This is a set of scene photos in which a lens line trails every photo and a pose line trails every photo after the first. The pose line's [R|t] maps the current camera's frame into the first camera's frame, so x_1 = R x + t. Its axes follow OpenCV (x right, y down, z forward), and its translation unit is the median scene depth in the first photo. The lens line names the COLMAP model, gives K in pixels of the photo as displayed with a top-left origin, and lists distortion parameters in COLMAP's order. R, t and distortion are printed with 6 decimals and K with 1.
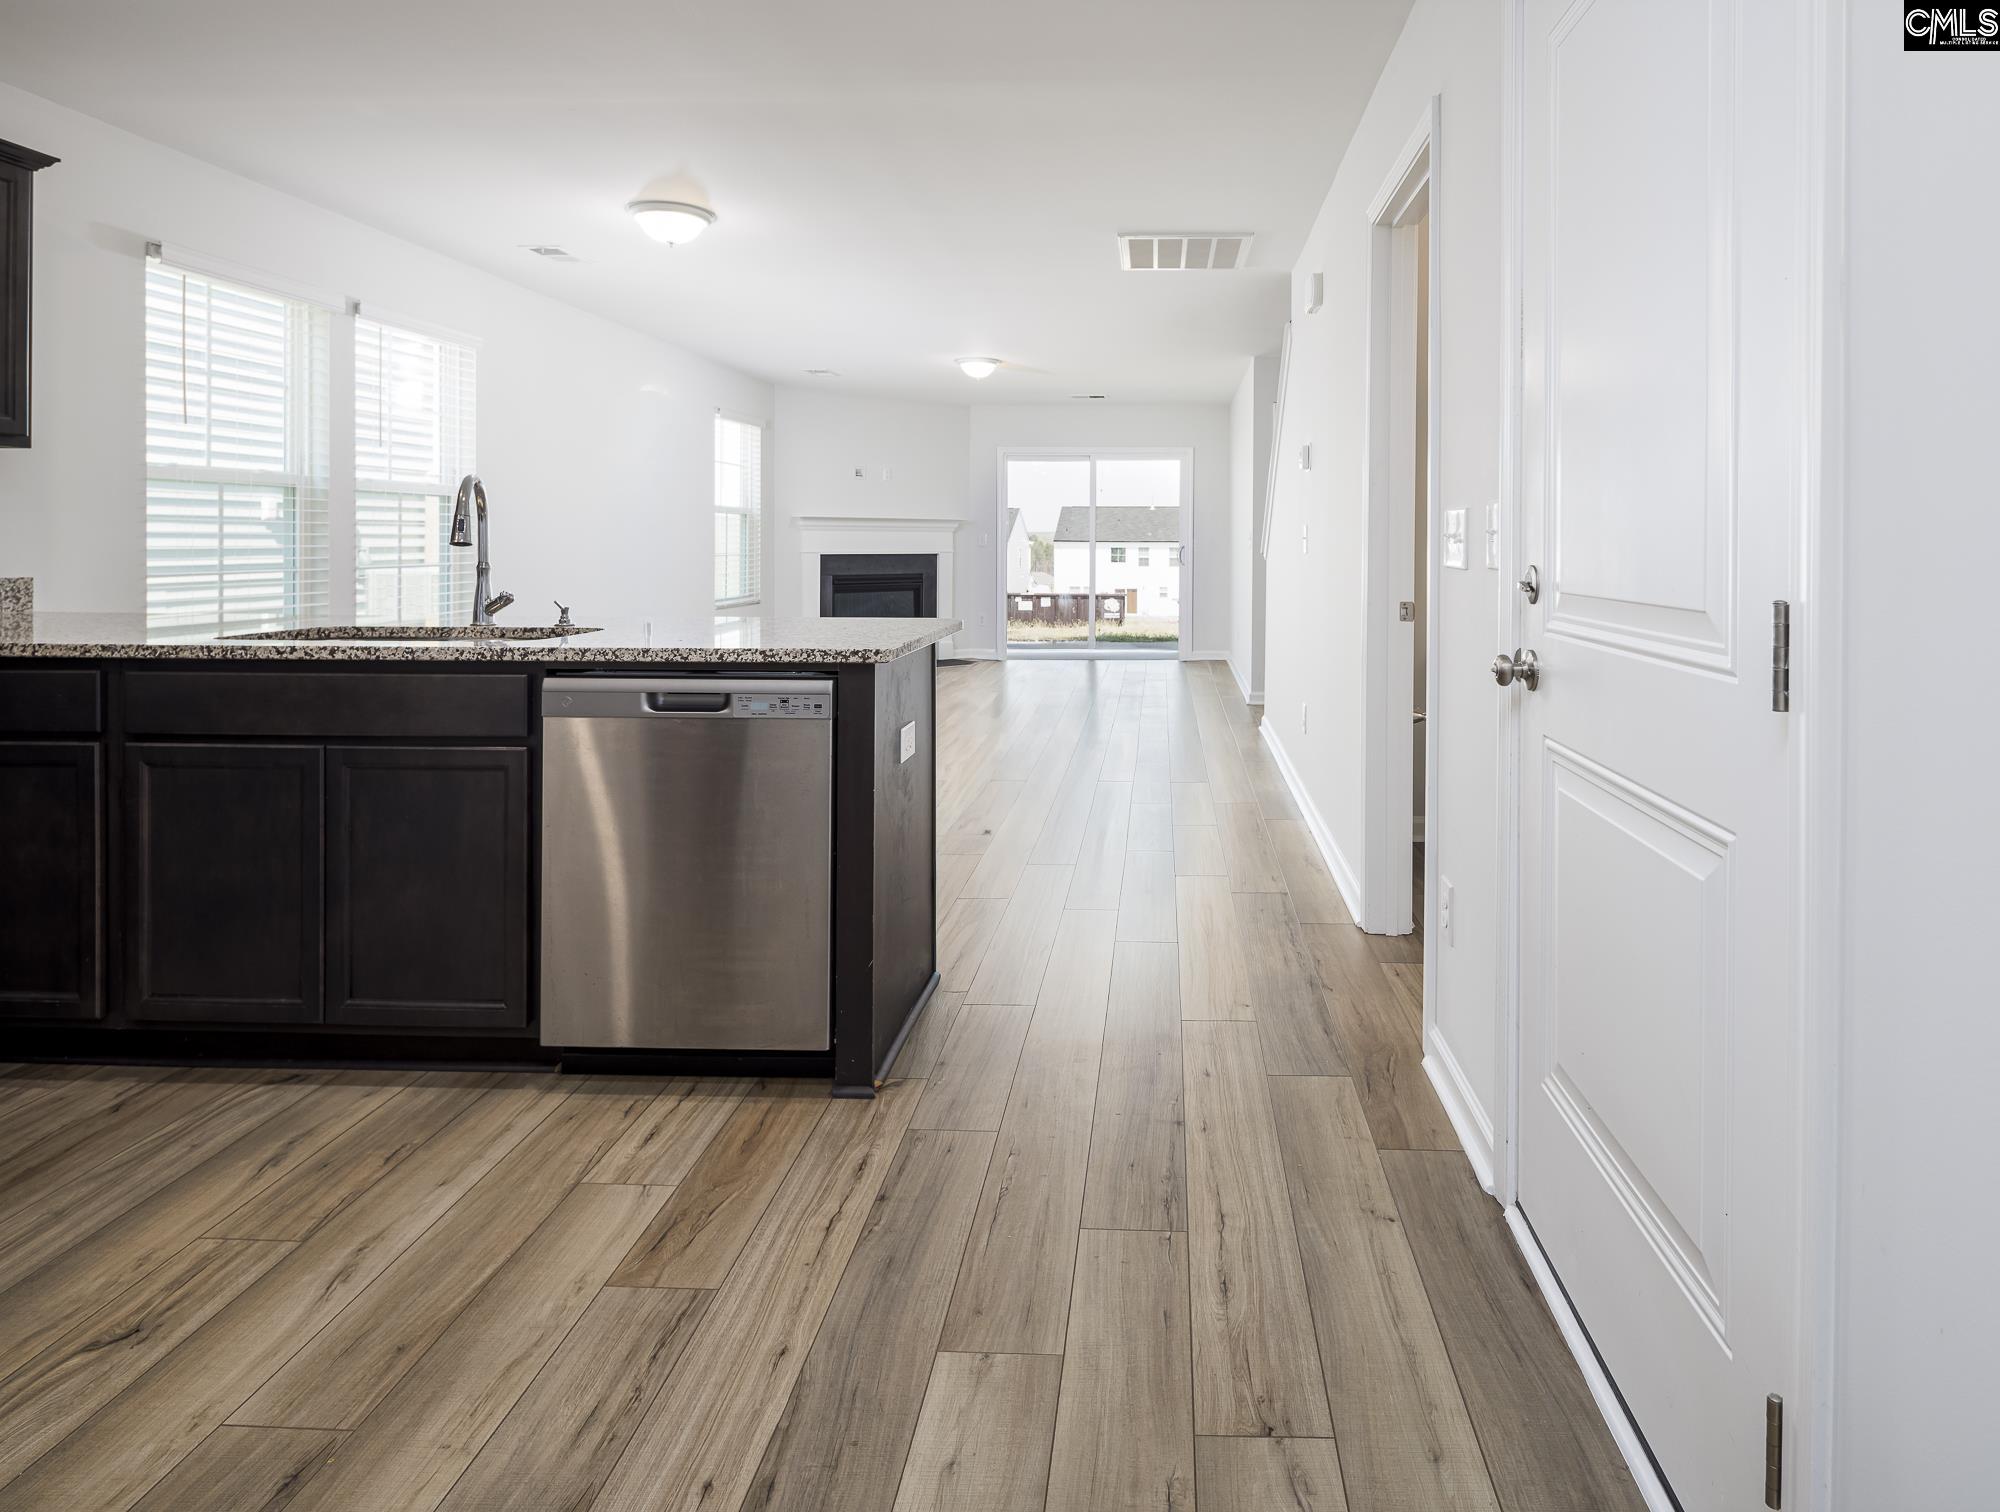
lens RADIAL K [[1093.7, 0, 1290.1], [0, 1093.7, 552.6], [0, 0, 1]] dist [-0.000329, -0.001828]
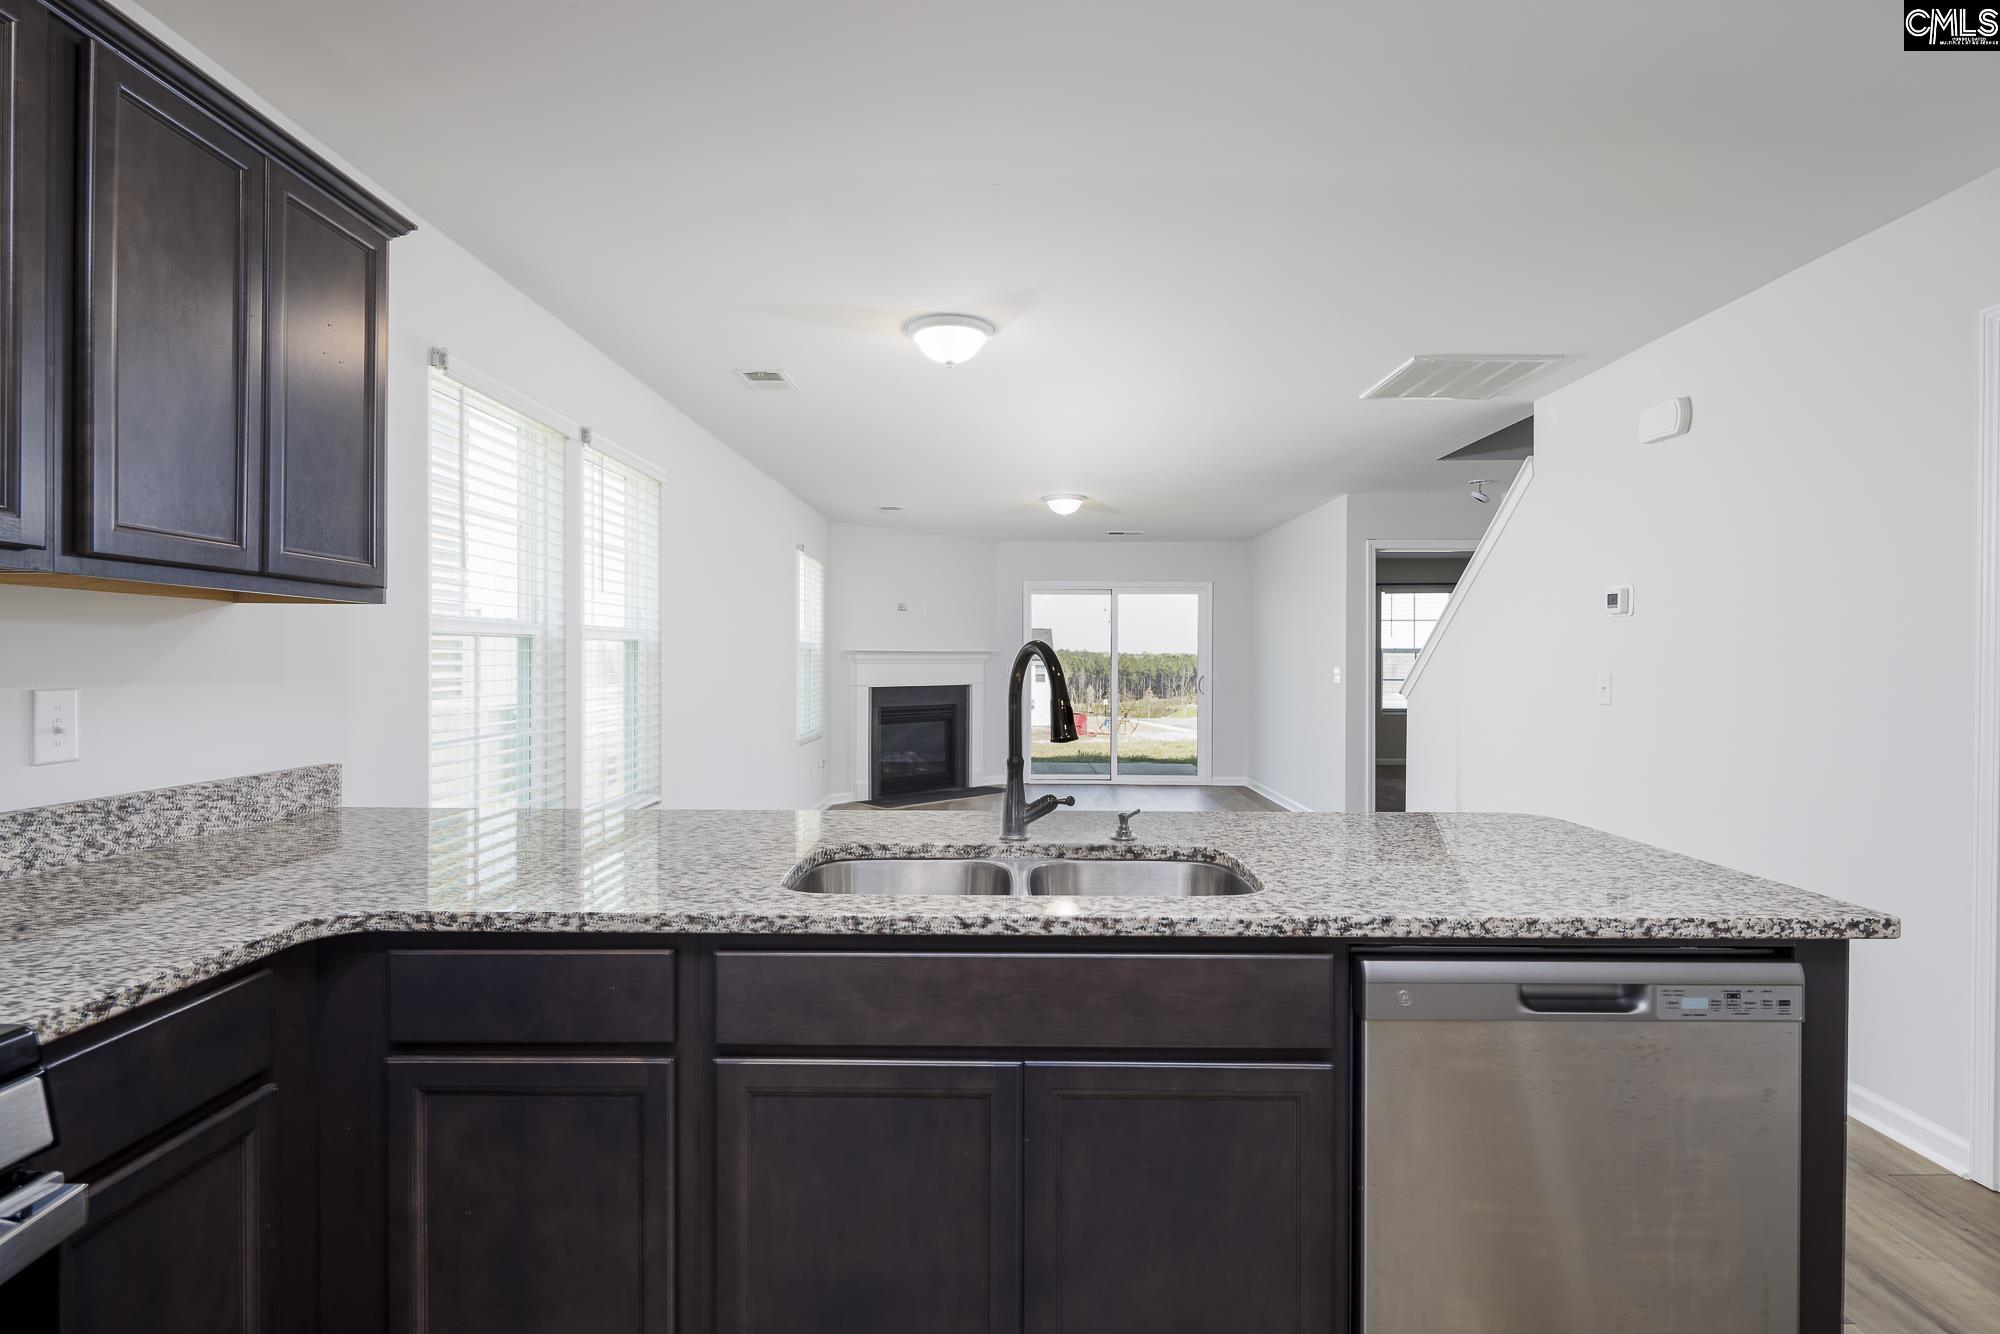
lens RADIAL K [[960.4, 0, 1132.6], [0, 960.4, 660.2], [0, 0, 1]] dist [0.001328, -0.000902]
pose [[0.999907, -0.001939, 0.013491, -0.831060], [0.002054, 0.999961, -0.008548, -0.064082], [-0.013474, 0.008575, 0.999872, 0.413989]]
